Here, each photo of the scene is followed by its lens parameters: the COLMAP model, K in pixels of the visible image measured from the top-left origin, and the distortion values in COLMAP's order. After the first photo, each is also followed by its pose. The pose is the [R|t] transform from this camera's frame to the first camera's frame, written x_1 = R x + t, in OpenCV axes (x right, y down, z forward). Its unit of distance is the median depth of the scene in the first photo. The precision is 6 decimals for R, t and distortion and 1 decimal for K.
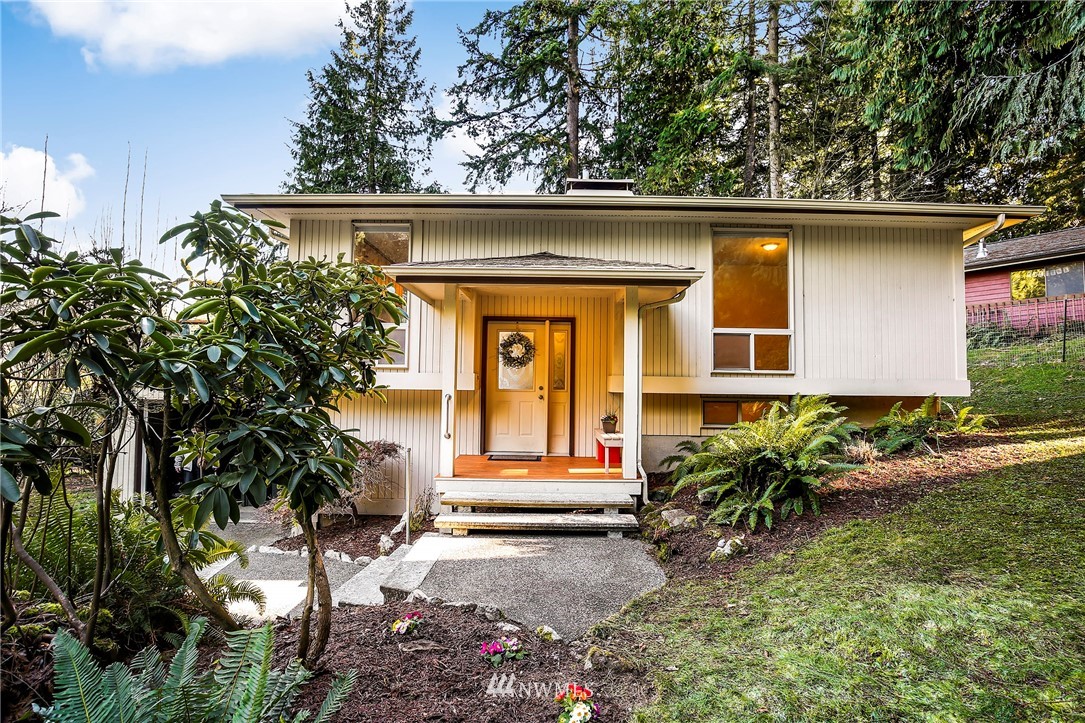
lens RADIAL K [[499.5, 0, 542.5], [0, 499.5, 361.5], [0, 0, 1]] dist [-0.017844, 0.000073]
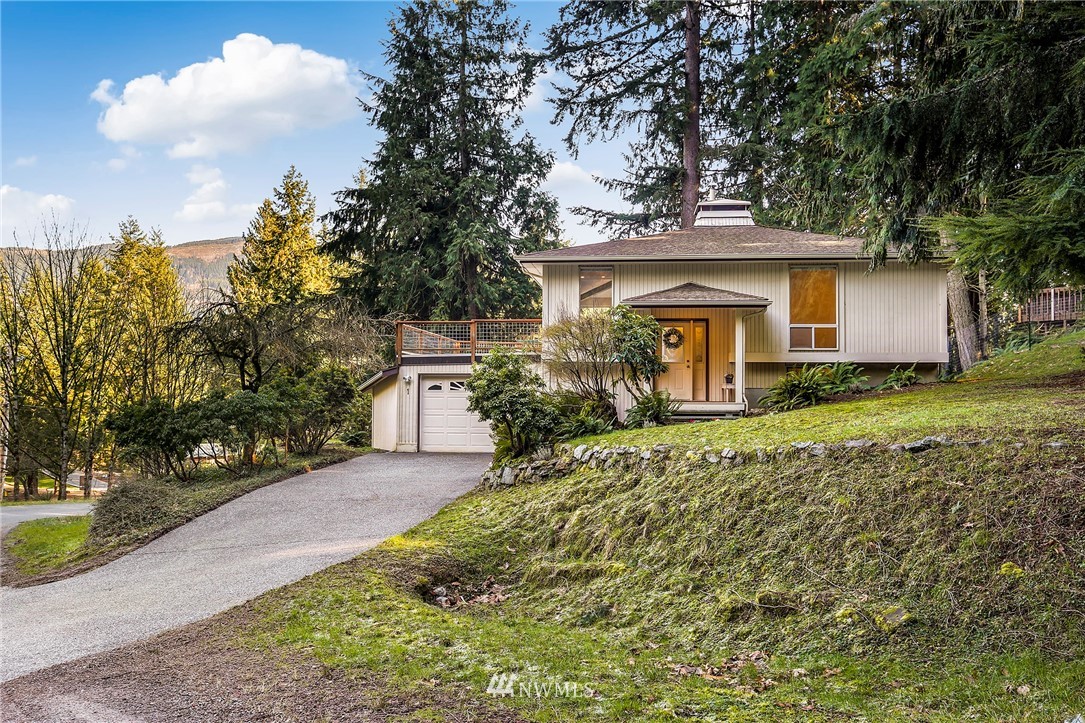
lens RADIAL K [[849.5, 0, 542.5], [0, 849.5, 361.5], [0, 0, 1]] dist [0.037605, 0.001713]
pose [[0.994552, -0.010334, -0.103731, -0.193609], [0.012029, 0.999804, 0.015732, 0.004651], [0.103549, -0.016894, 0.994481, -1.901235]]
